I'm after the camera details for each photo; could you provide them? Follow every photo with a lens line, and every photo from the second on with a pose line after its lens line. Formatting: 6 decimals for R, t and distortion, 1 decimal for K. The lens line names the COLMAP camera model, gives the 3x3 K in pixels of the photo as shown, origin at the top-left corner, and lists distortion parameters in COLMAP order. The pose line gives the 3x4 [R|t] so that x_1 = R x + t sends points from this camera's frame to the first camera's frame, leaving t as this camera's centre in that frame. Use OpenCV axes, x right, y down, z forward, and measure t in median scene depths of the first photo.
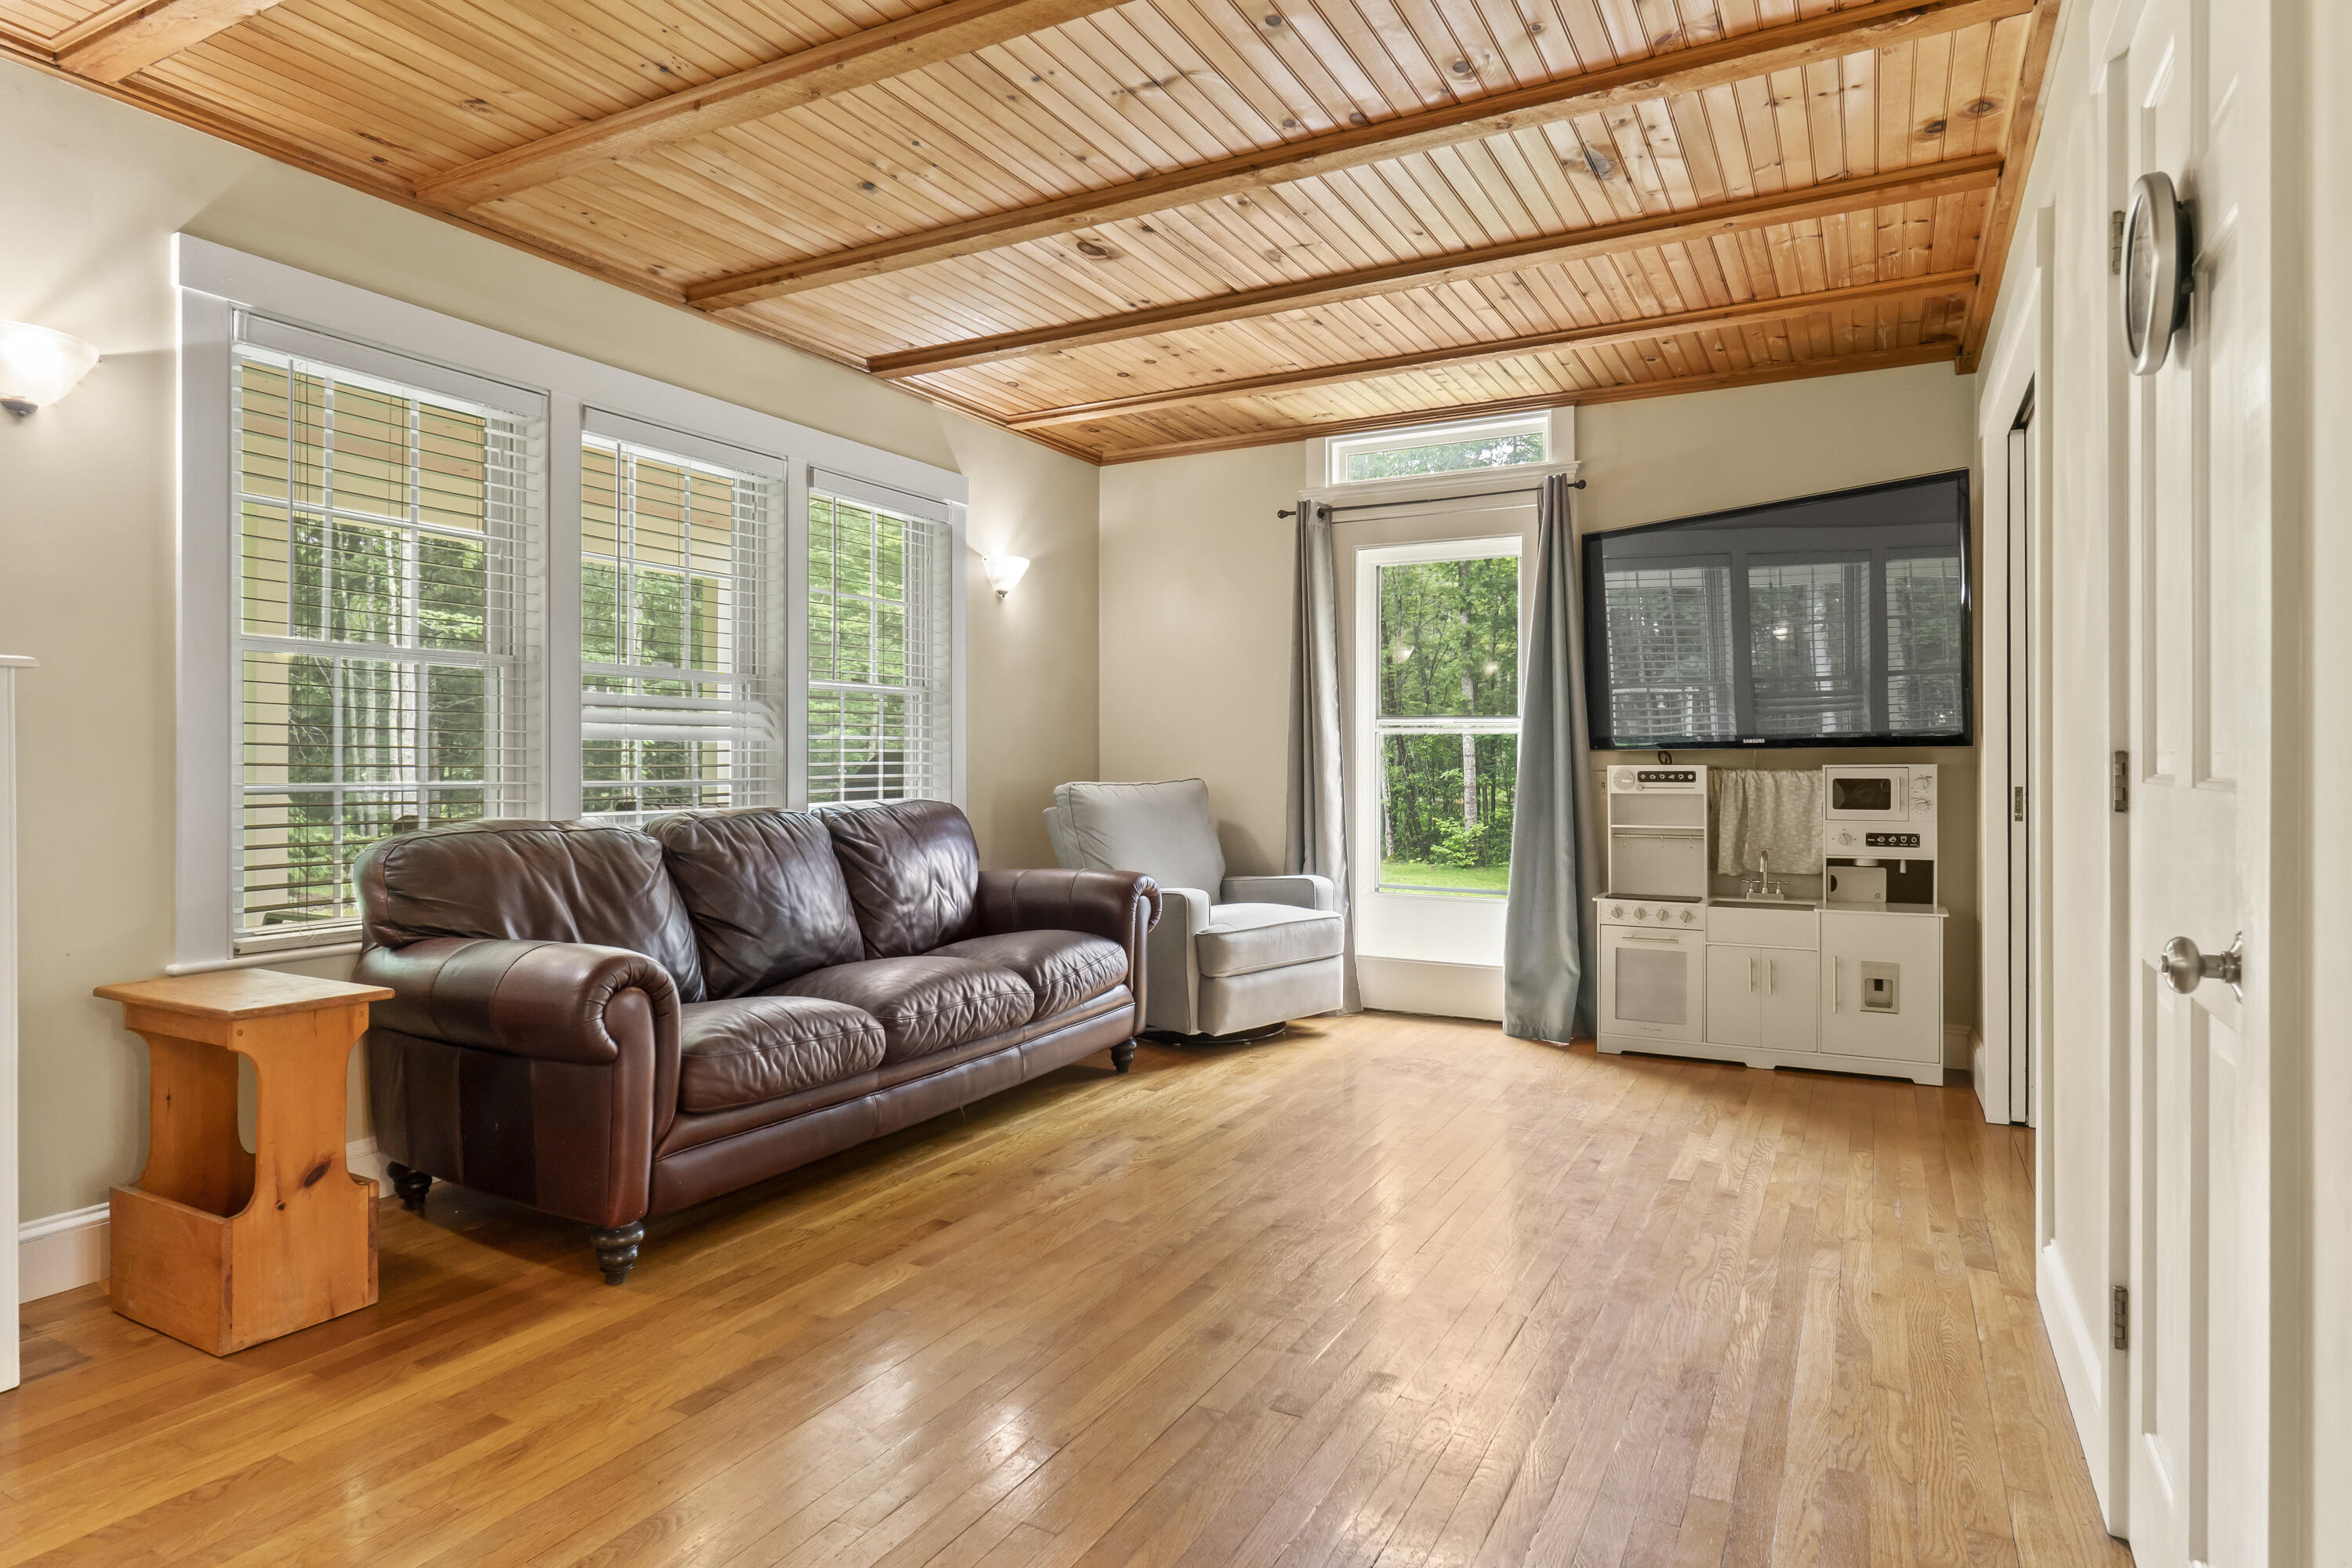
lens RADIAL K [[1304.9, 0, 1173.6], [0, 1304.9, 768.3], [0, 0, 1]] dist [-0.001085, -0.000870]
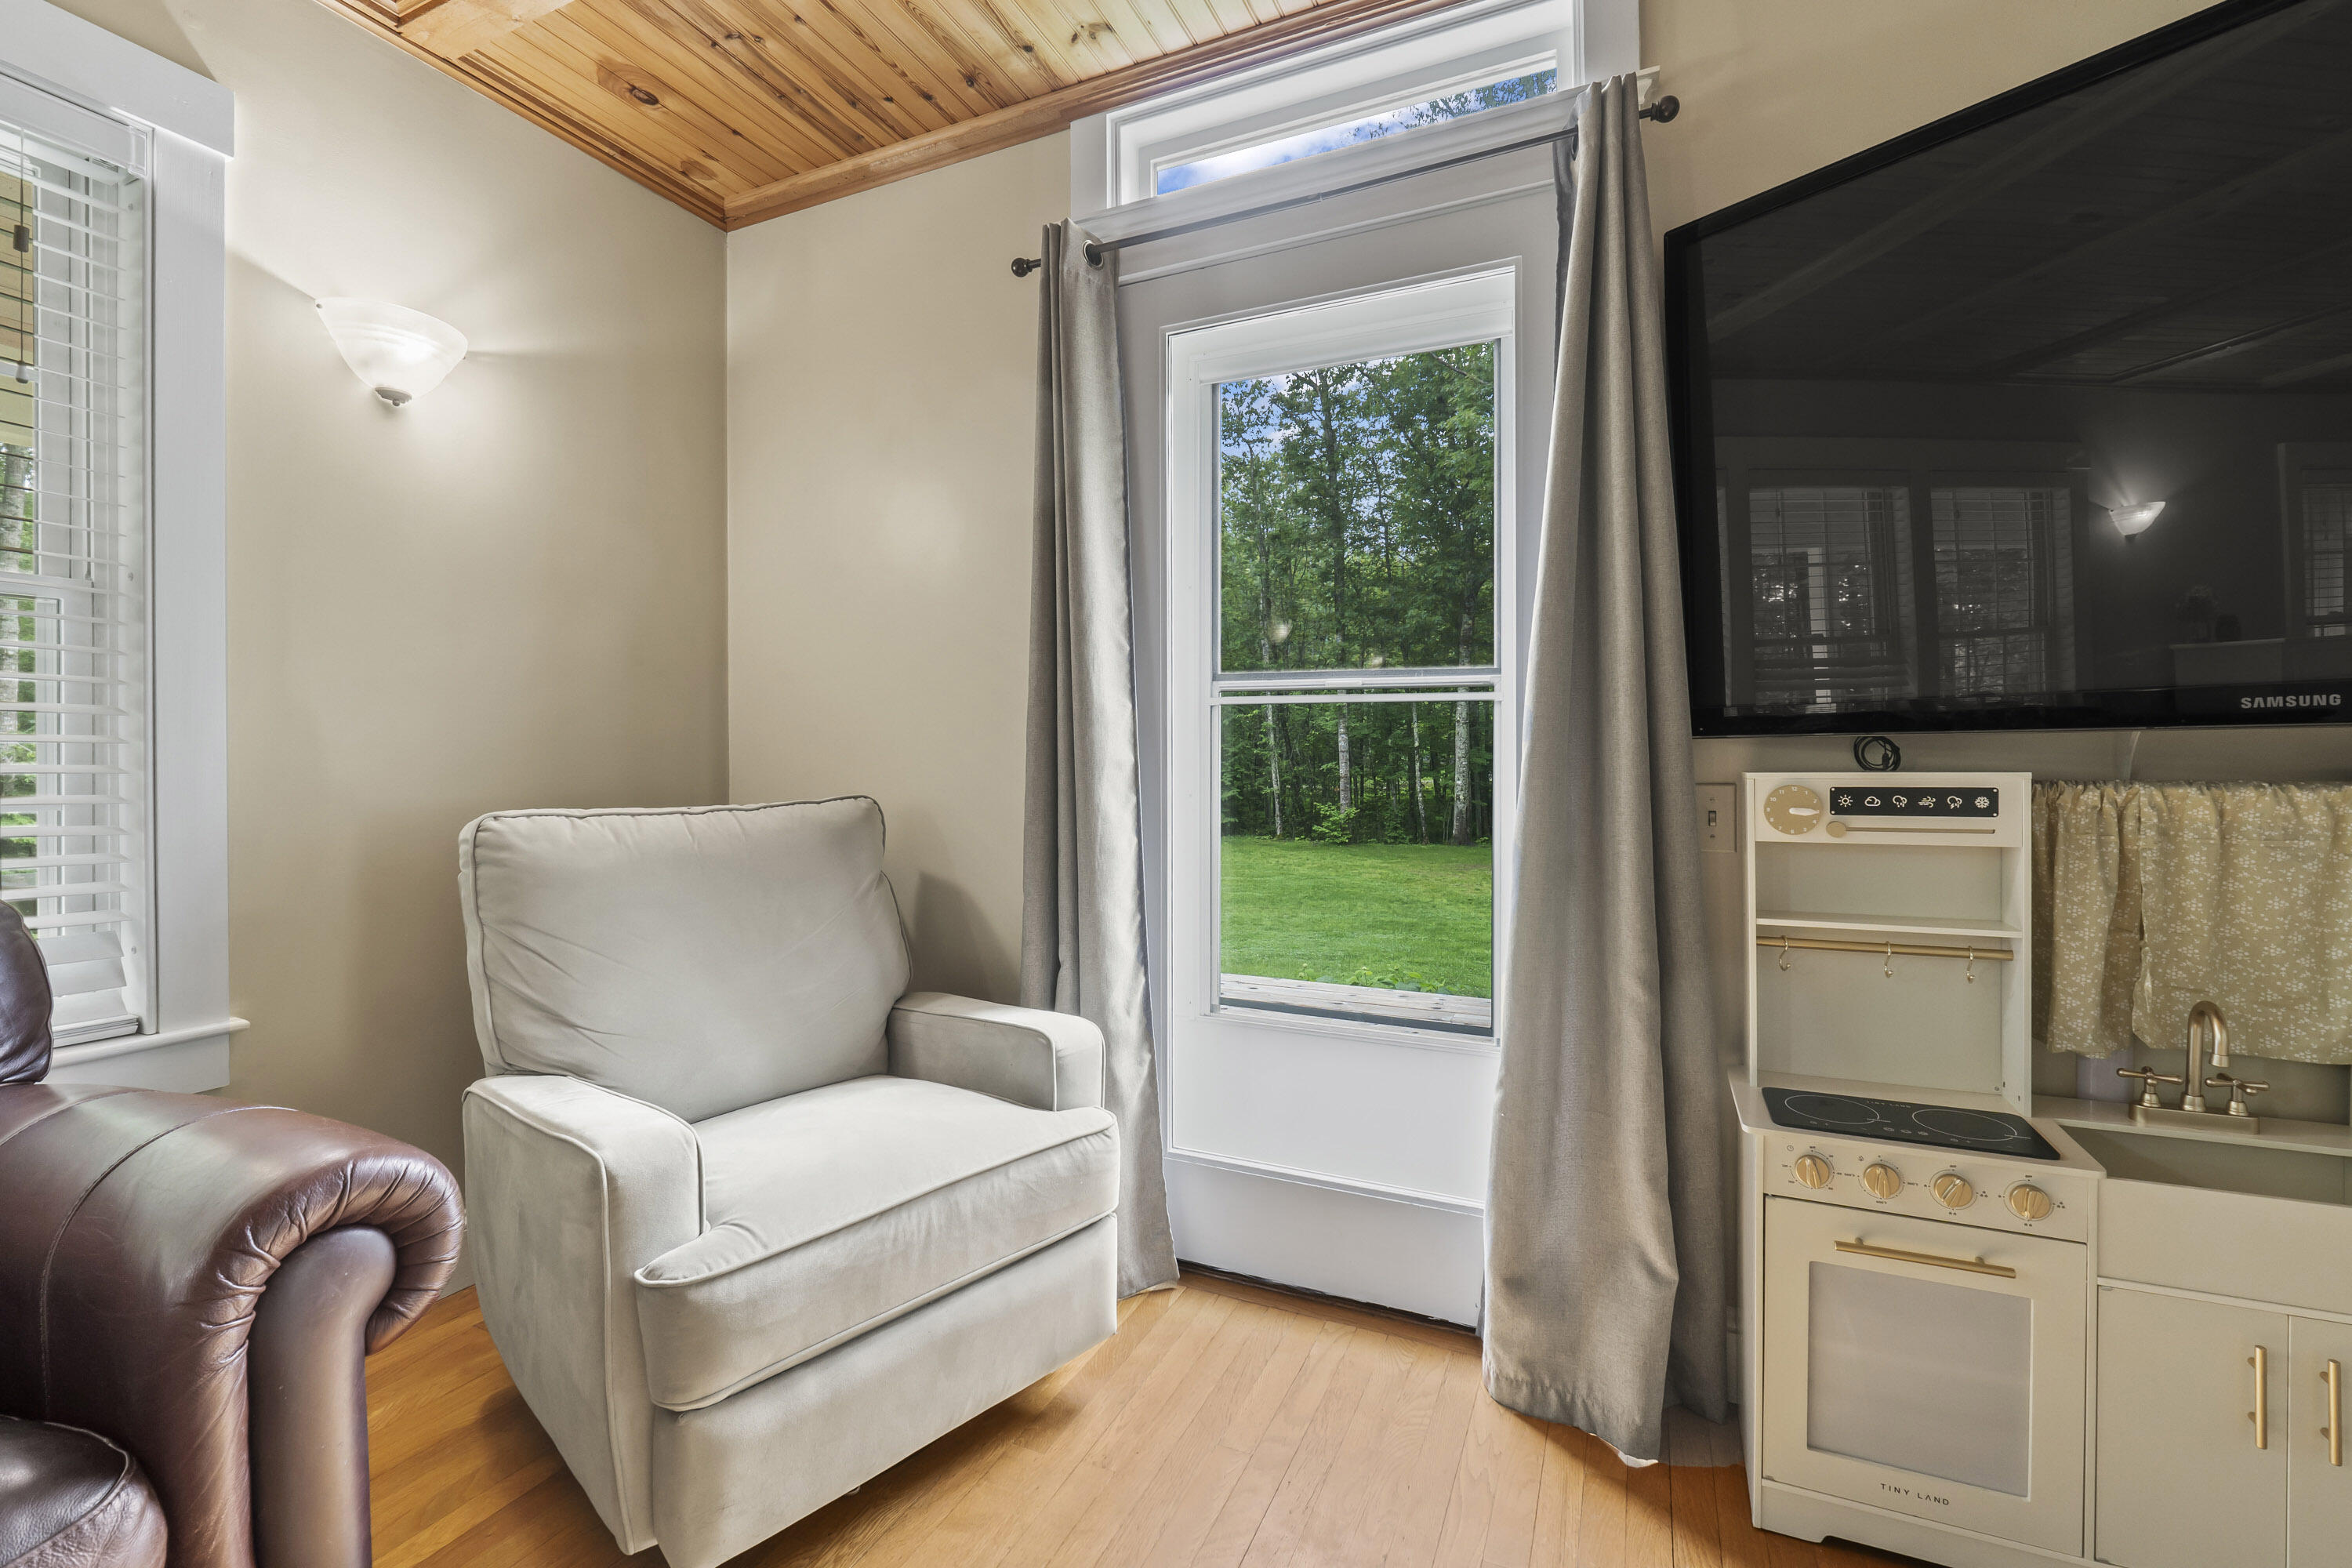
lens RADIAL K [[1003.9, 0, 1181.4], [0, 1003.9, 759.4], [0, 0, 1]] dist [-0.009336, -0.000214]
pose [[0.997885, -0.002064, 0.064977, 0.138689], [0.002199, 0.999996, -0.002020, -0.006125], [-0.064973, 0.002159, 0.997885, 0.713904]]
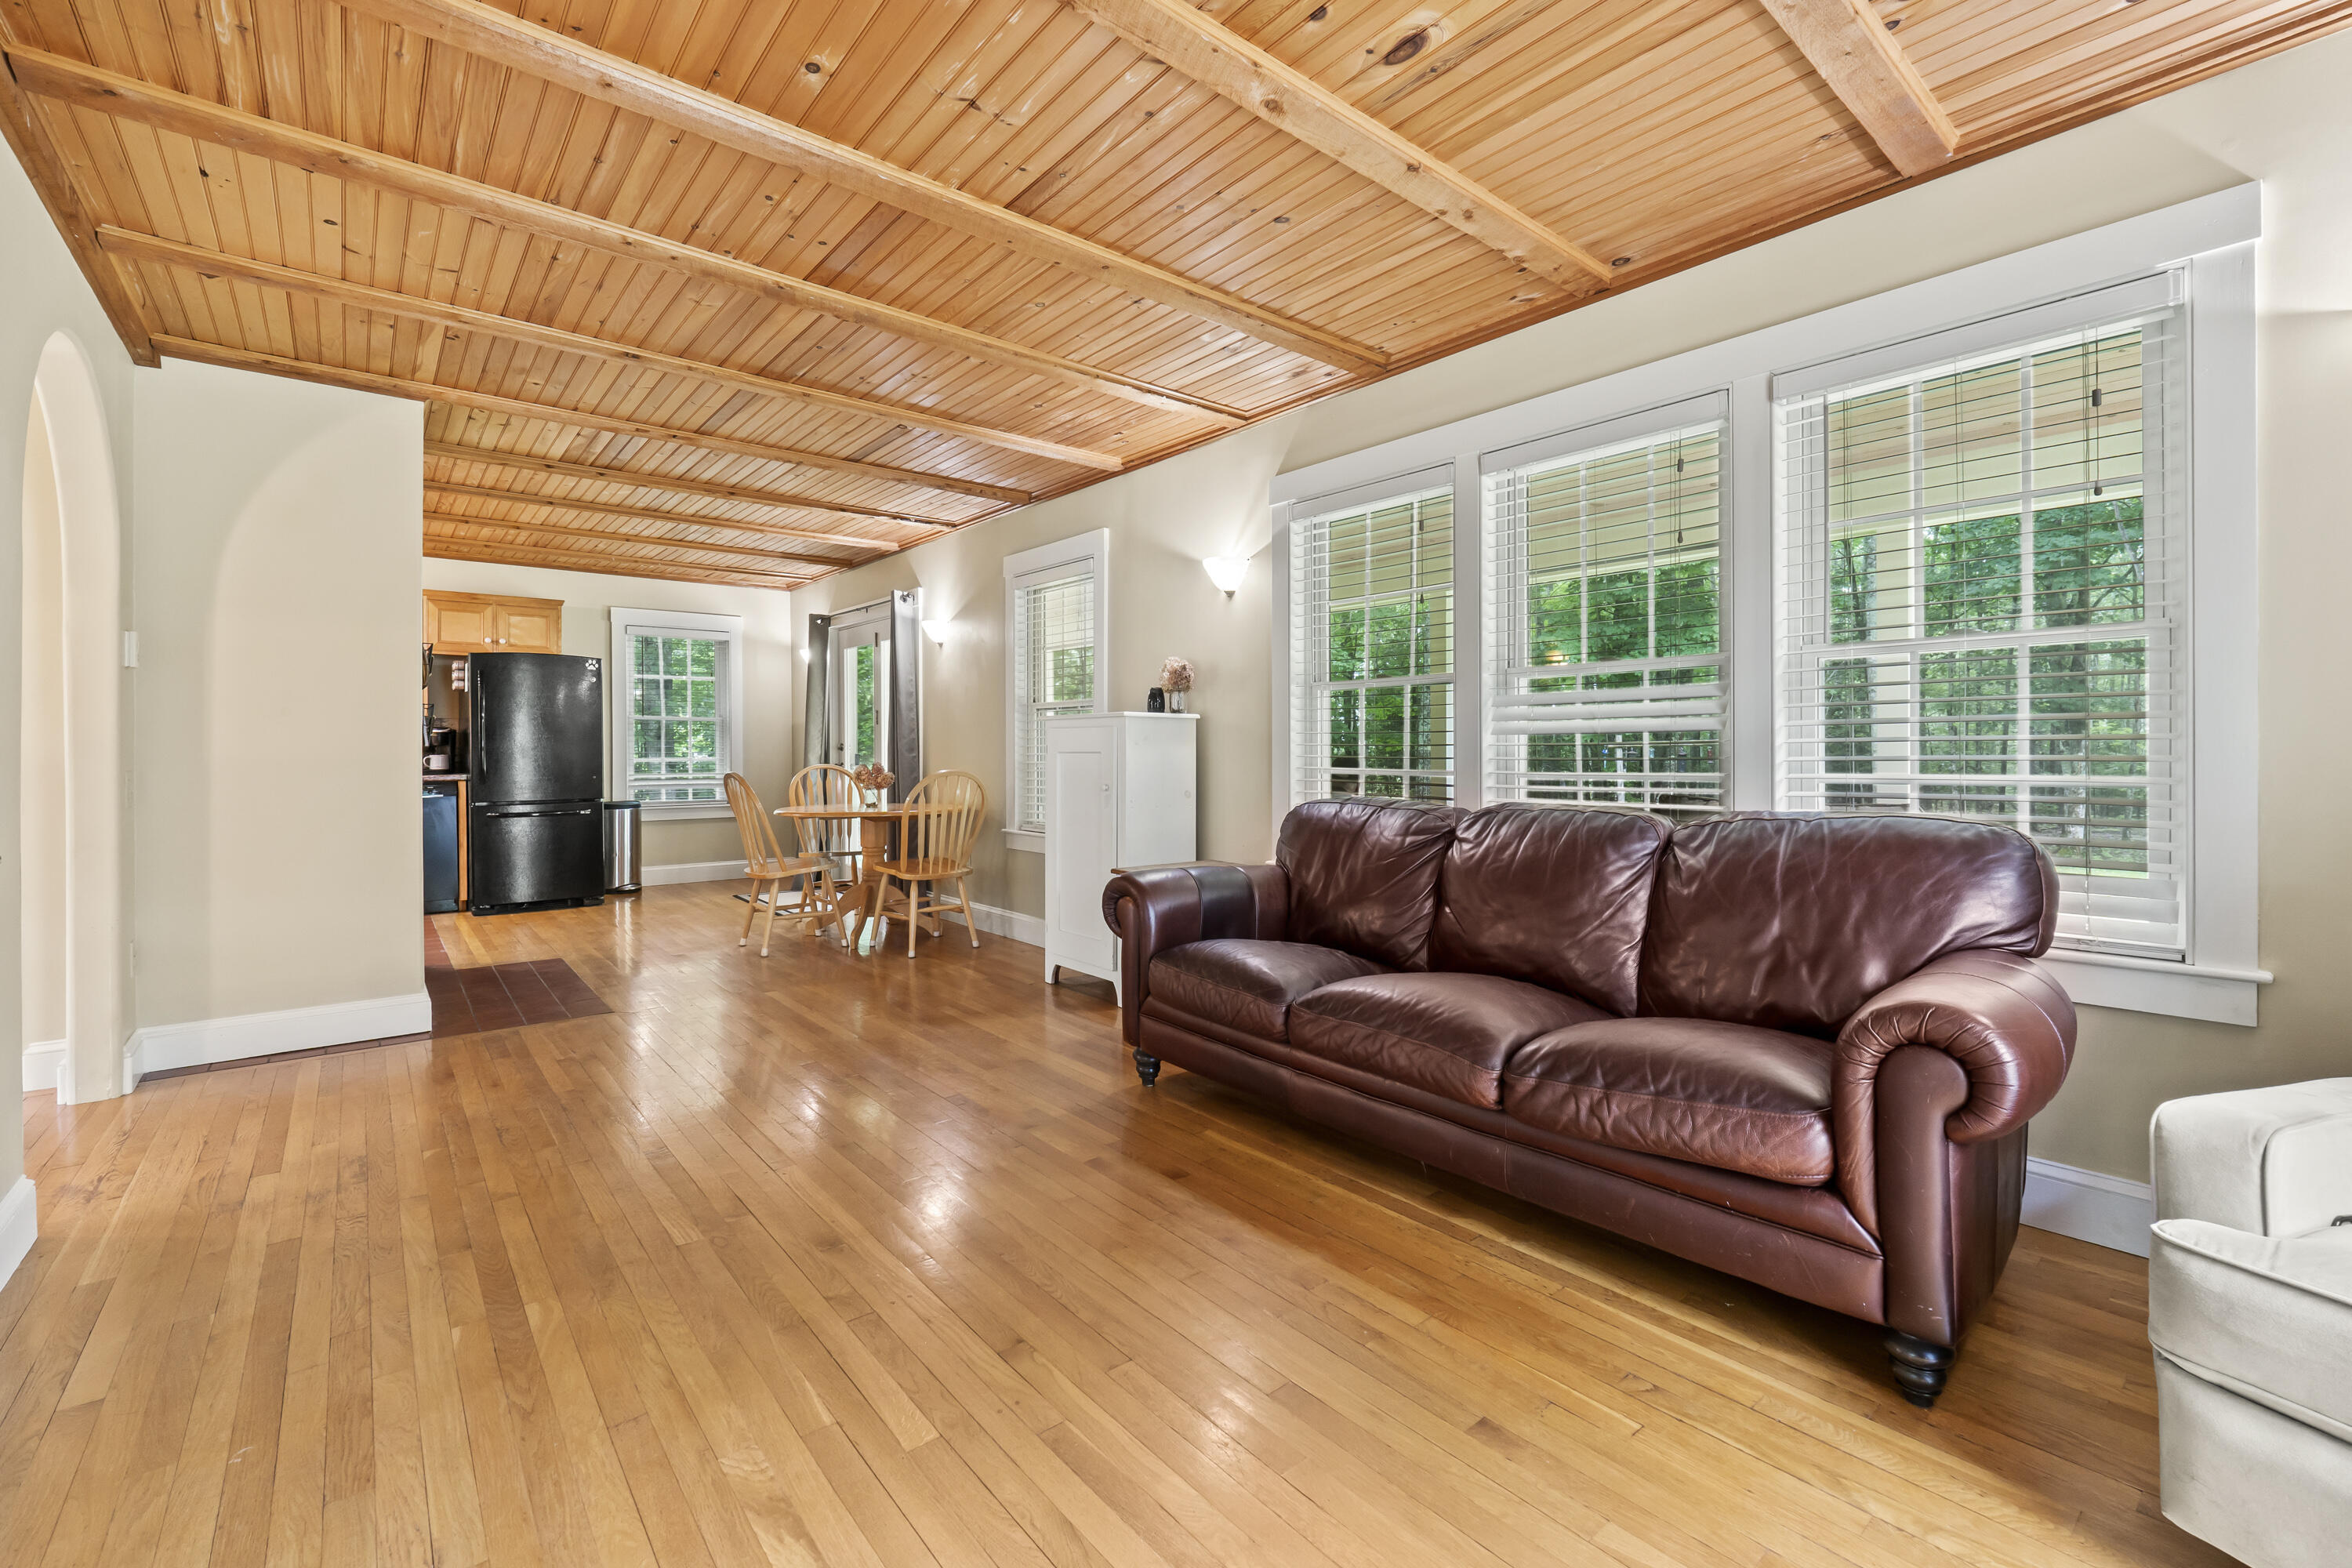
lens RADIAL K [[988.9, 0, 1170.0], [0, 988.9, 761.8], [0, 0, 1]] dist [-0.006927, -0.000474]
pose [[-0.383098, 0.008151, -0.923672, 0.371010], [-0.003561, 0.999941, 0.010301, -0.005645], [0.923701, 0.007236, -0.383046, 0.822393]]
